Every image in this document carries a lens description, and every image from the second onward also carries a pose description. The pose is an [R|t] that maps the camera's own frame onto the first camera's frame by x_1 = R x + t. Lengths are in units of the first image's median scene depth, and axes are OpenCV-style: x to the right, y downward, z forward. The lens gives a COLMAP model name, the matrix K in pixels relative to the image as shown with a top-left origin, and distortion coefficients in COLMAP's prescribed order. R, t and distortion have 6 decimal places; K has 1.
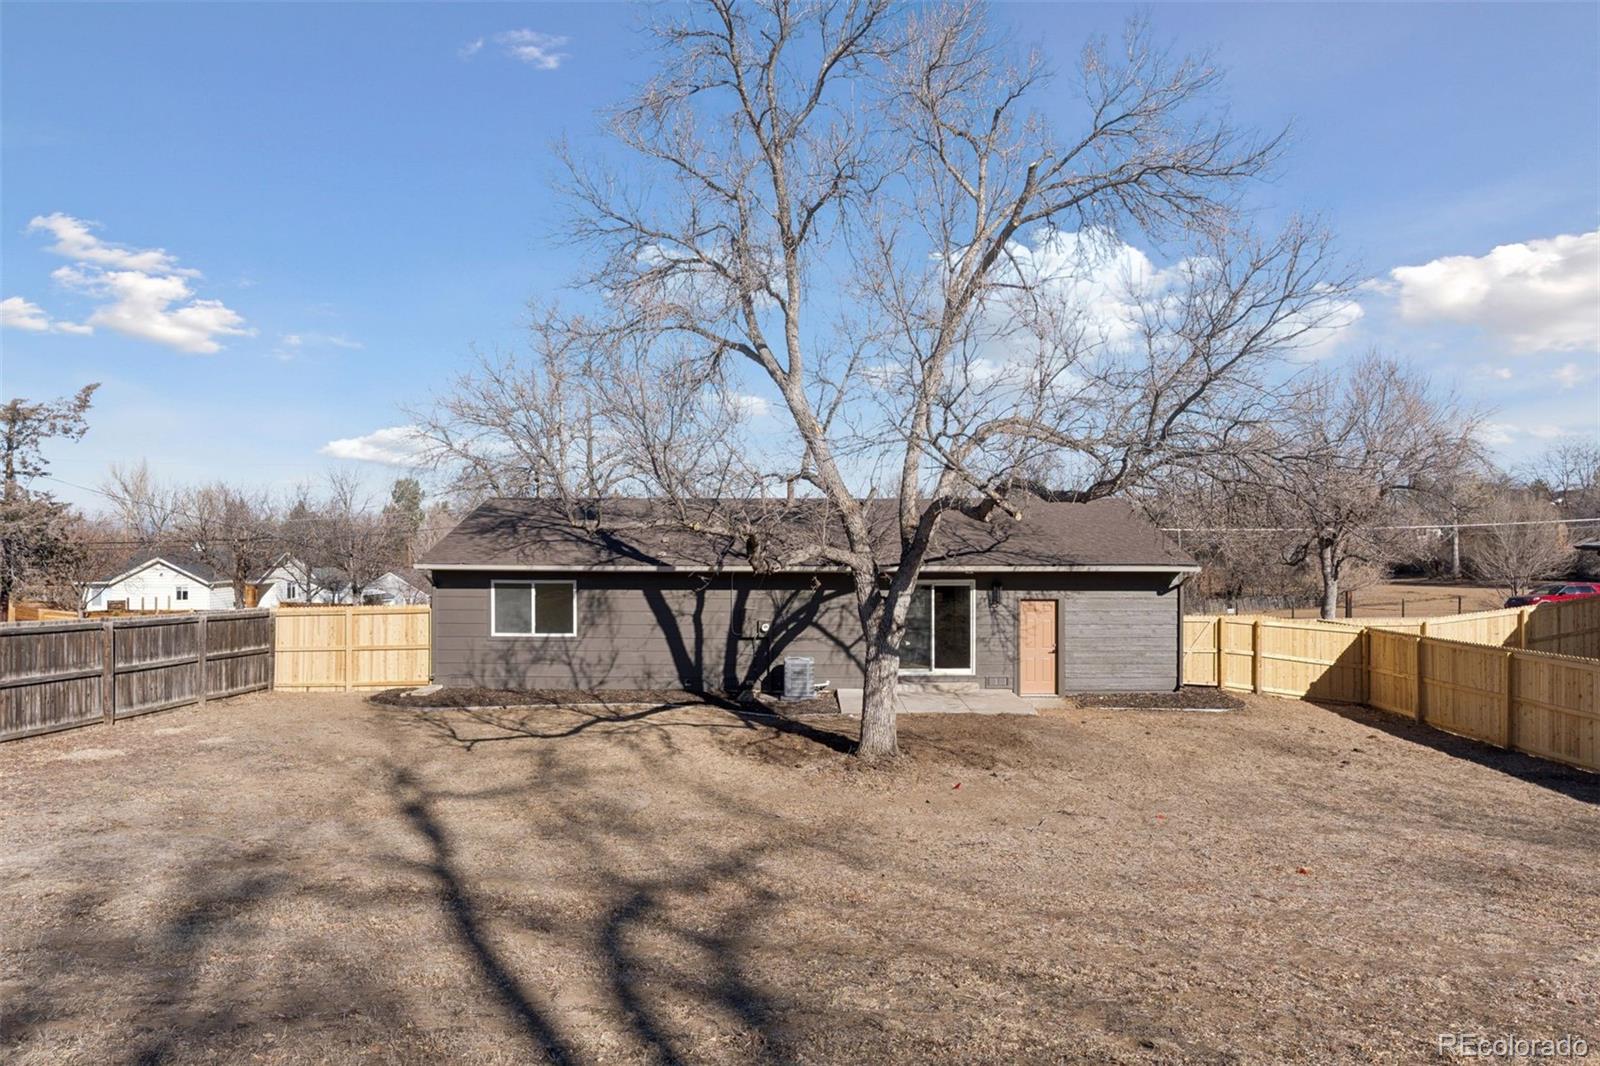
lens RADIAL K [[941.0, 0, 800.8], [0, 941.0, 543.0], [0, 0, 1]] dist [0.001621, 0.009621]
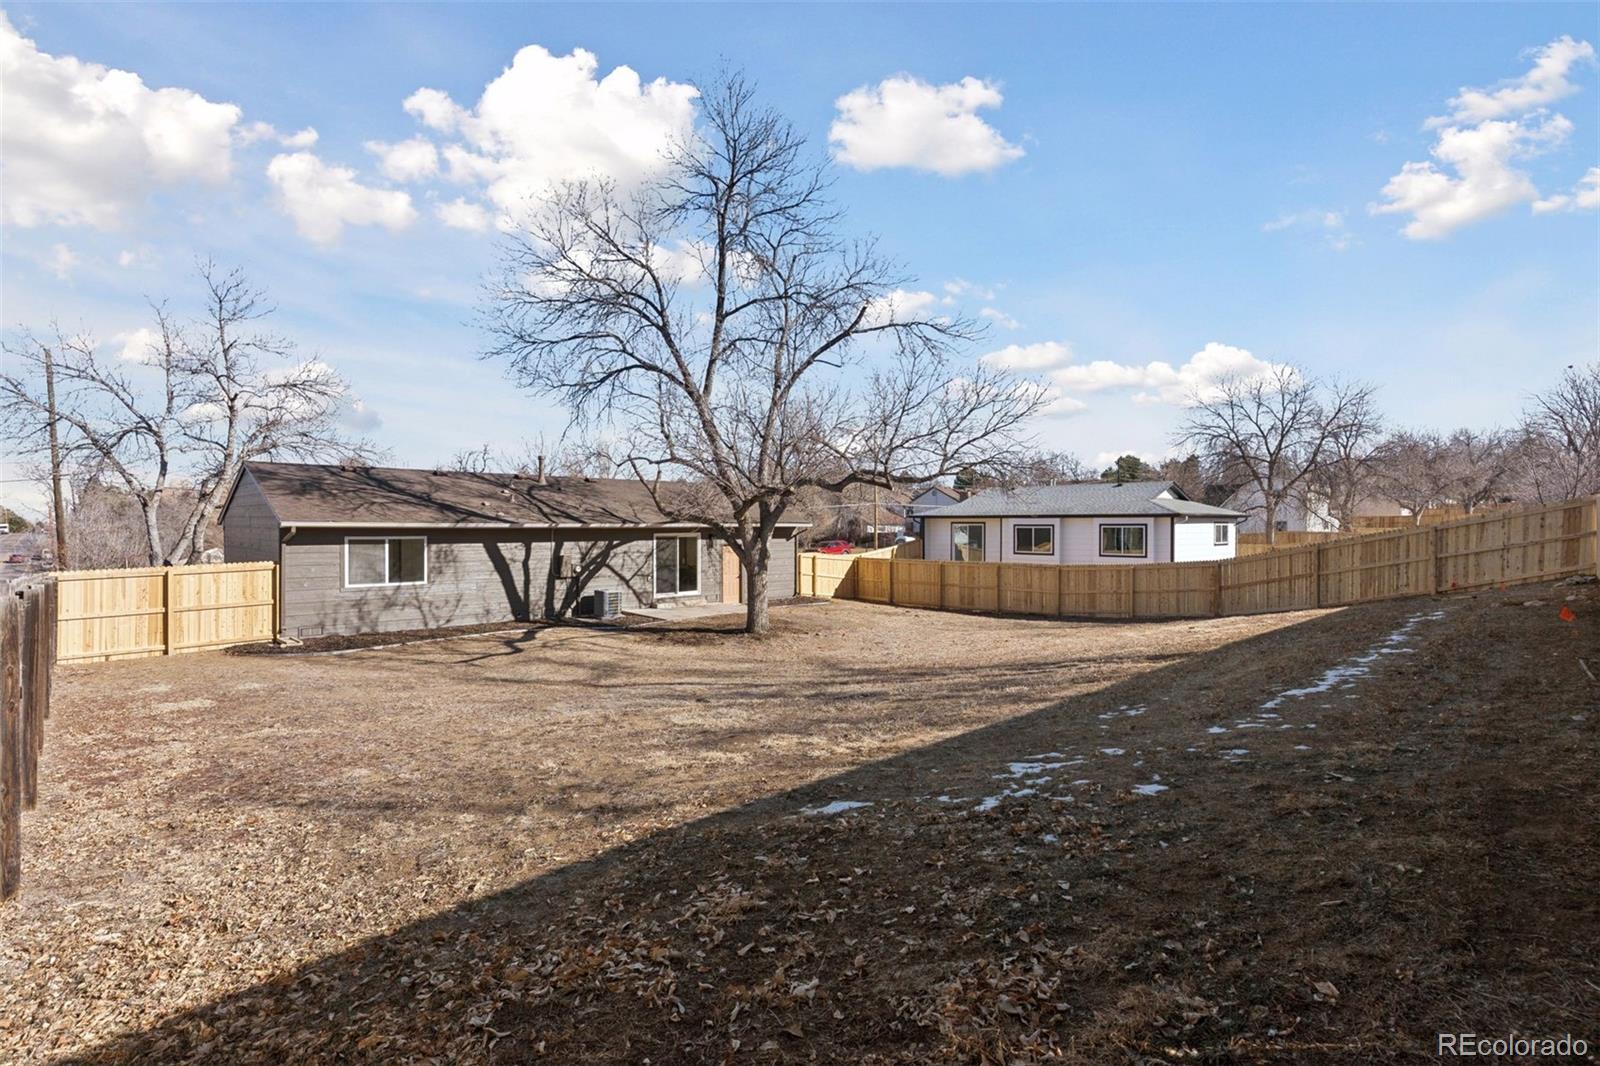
lens RADIAL K [[757.5, 0, 787.0], [0, 757.5, 519.9], [0, 0, 1]] dist [0.002622, -0.000559]
pose [[0.726296, 0.001741, 0.687379, -0.563486], [-0.000754, 0.999998, -0.001736, 0.020351], [-0.687381, 0.000742, 0.726296, 0.000402]]
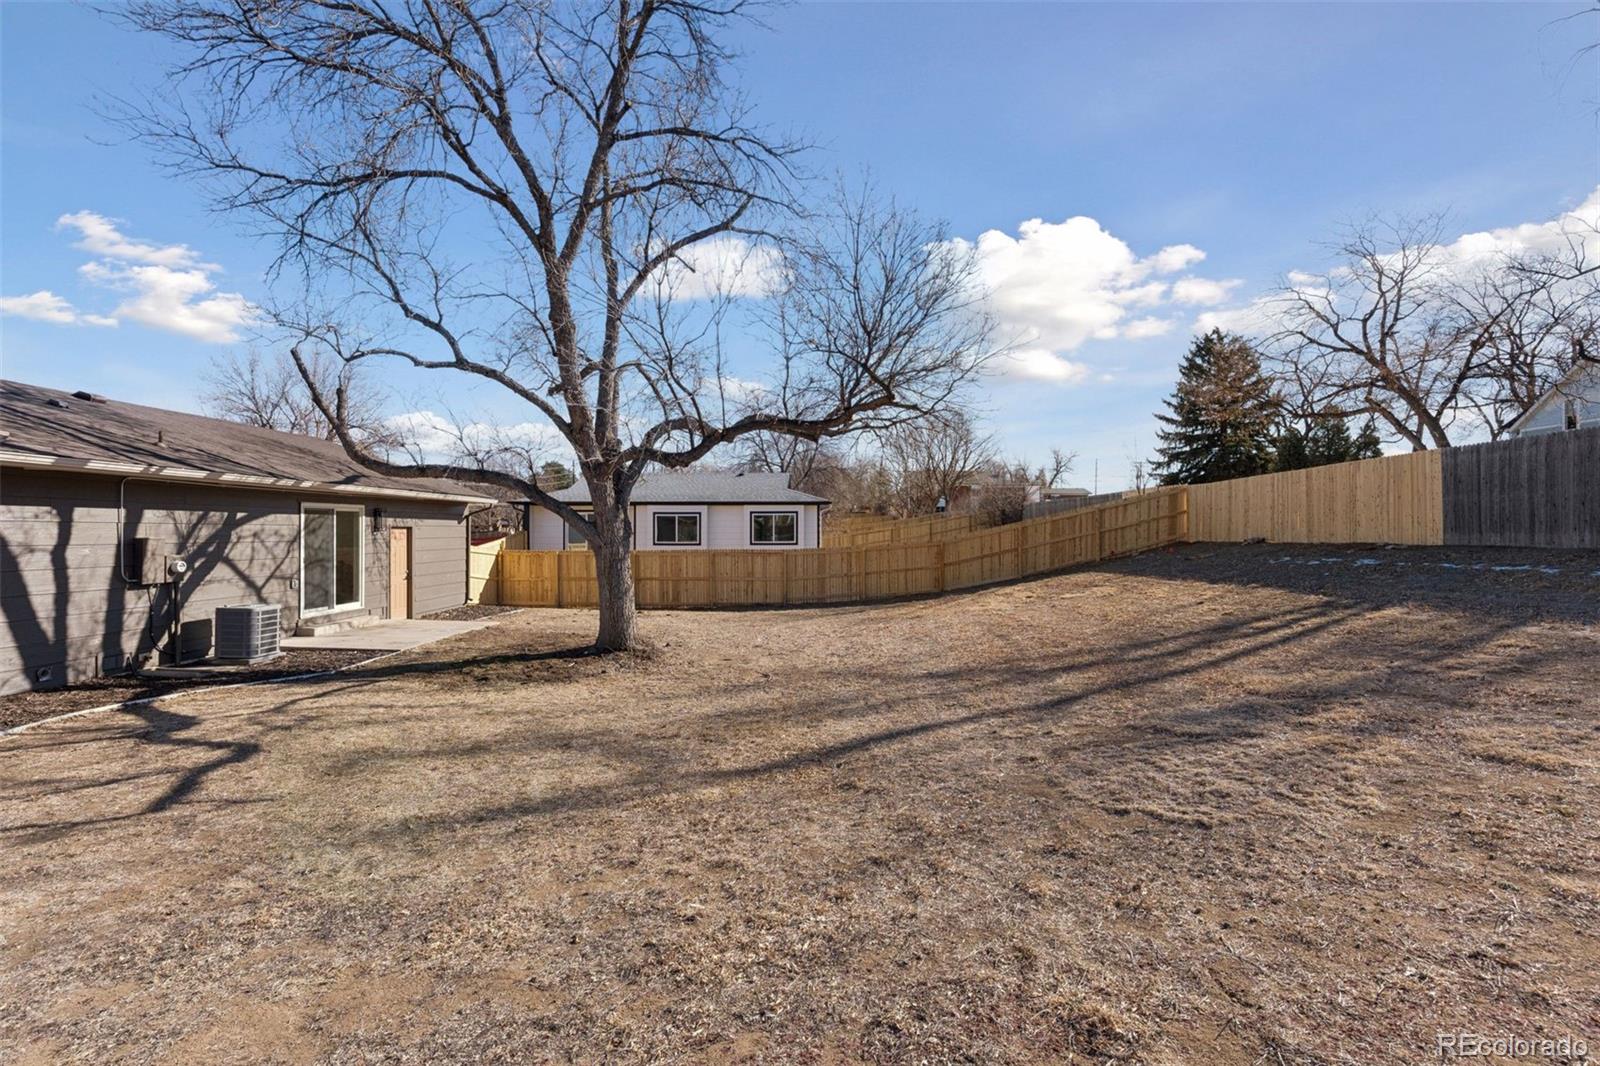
lens RADIAL K [[757.5, 0, 800.0], [0, 757.5, 520.7], [0, 0, 1]] dist [0.002622, -0.000559]
pose [[0.026511, 0.012945, 0.999565, -0.549689], [-0.003946, 0.999910, -0.012845, 0.062530], [-0.999641, -0.003604, 0.026560, 0.547986]]
